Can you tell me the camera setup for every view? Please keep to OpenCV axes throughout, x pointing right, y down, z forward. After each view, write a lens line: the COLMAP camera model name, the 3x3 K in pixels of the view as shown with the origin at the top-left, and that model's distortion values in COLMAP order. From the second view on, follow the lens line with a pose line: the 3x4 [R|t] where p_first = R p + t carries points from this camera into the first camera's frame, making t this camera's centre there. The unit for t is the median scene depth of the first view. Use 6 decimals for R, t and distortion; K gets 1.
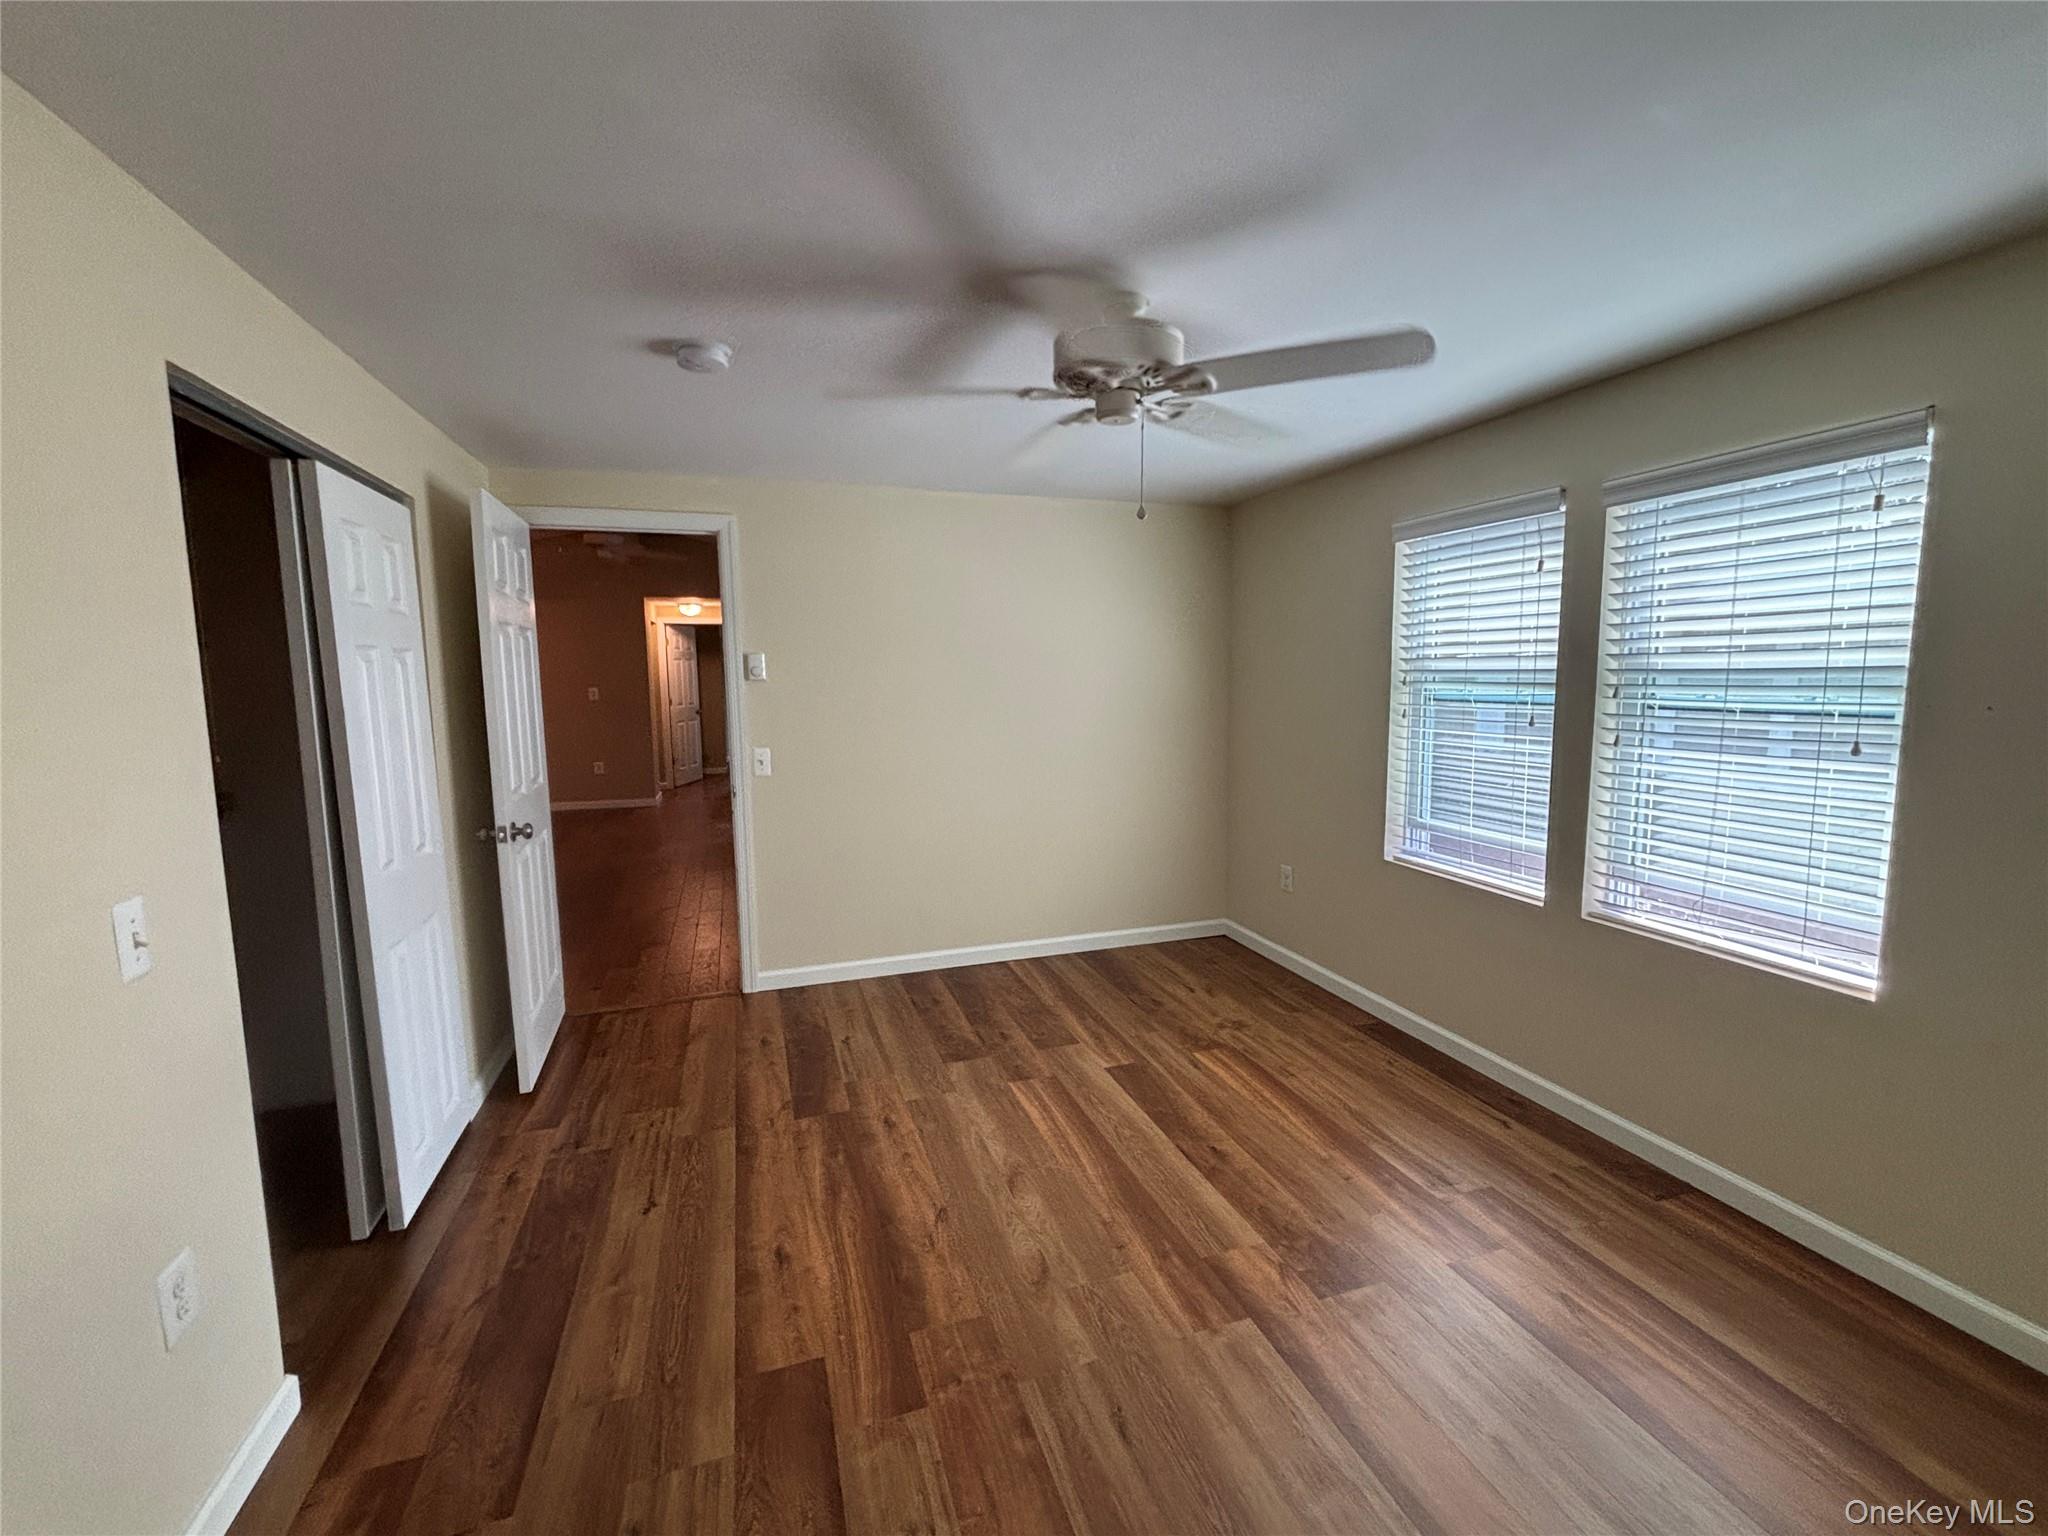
lens RADIAL K [[850.5, 0, 1020.8], [0, 850.5, 765.0], [0, 0, 1]] dist [0.001418, -0.000337]
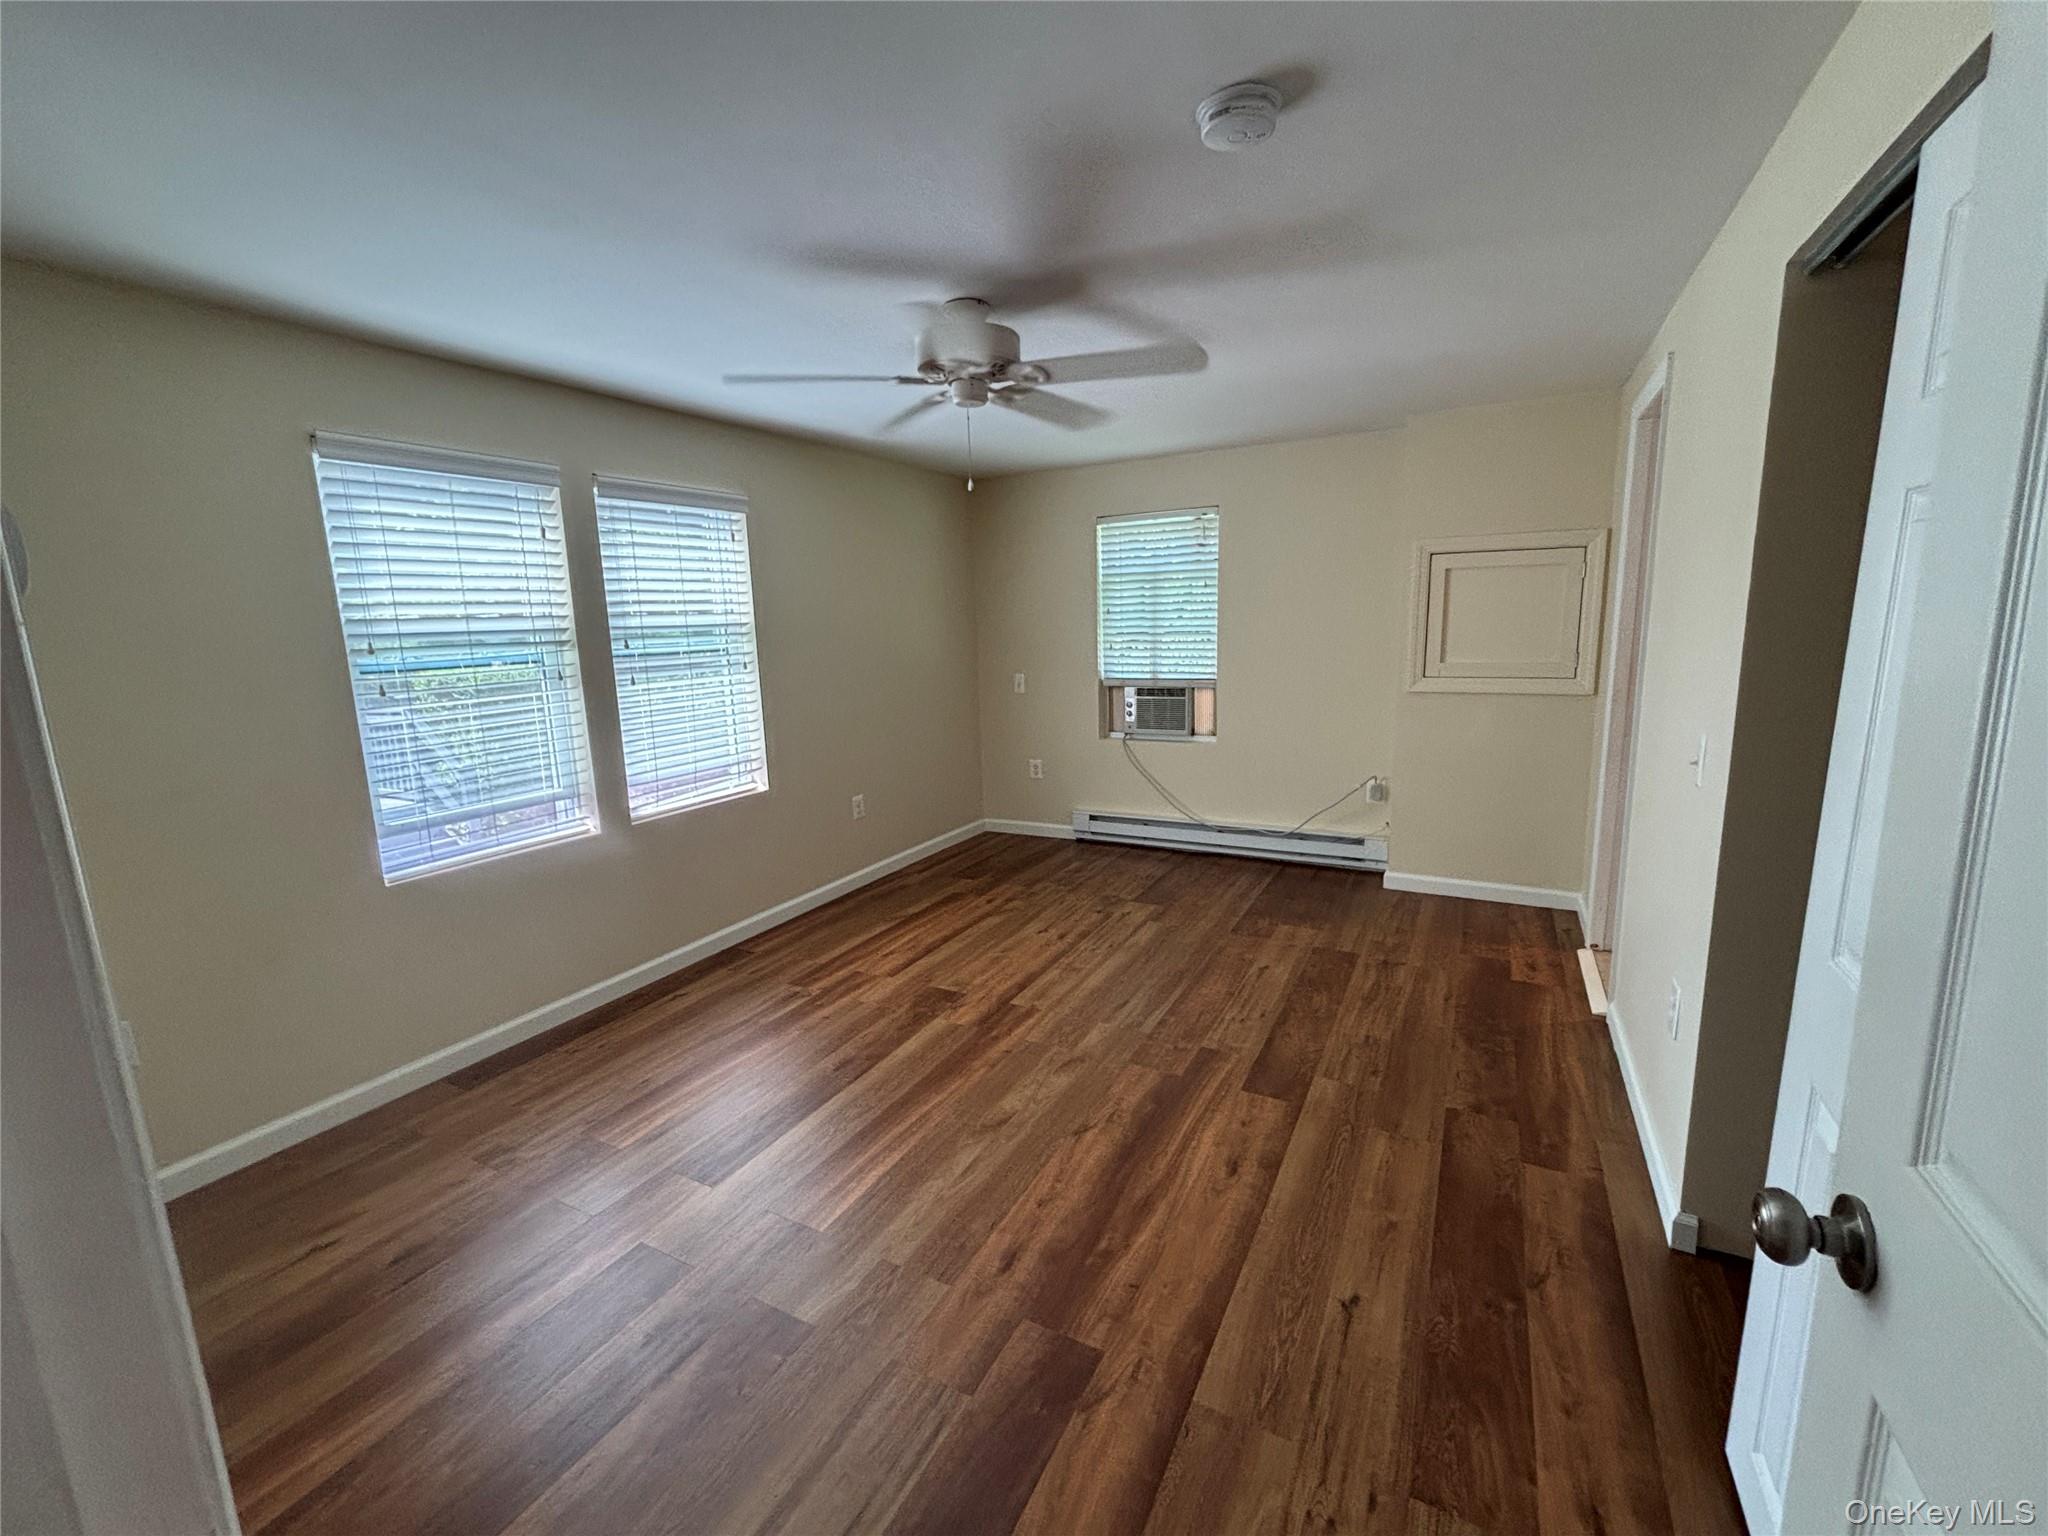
lens RADIAL K [[850.5, 0, 1020.8], [0, 850.5, 765.0], [0, 0, 1]] dist [0.001418, -0.000337]
pose [[-0.680982, -0.092692, 0.726410, -0.730814], [0.122738, 0.963478, 0.238004, -0.154616], [-0.721941, 0.251235, -0.644734, 1.556378]]
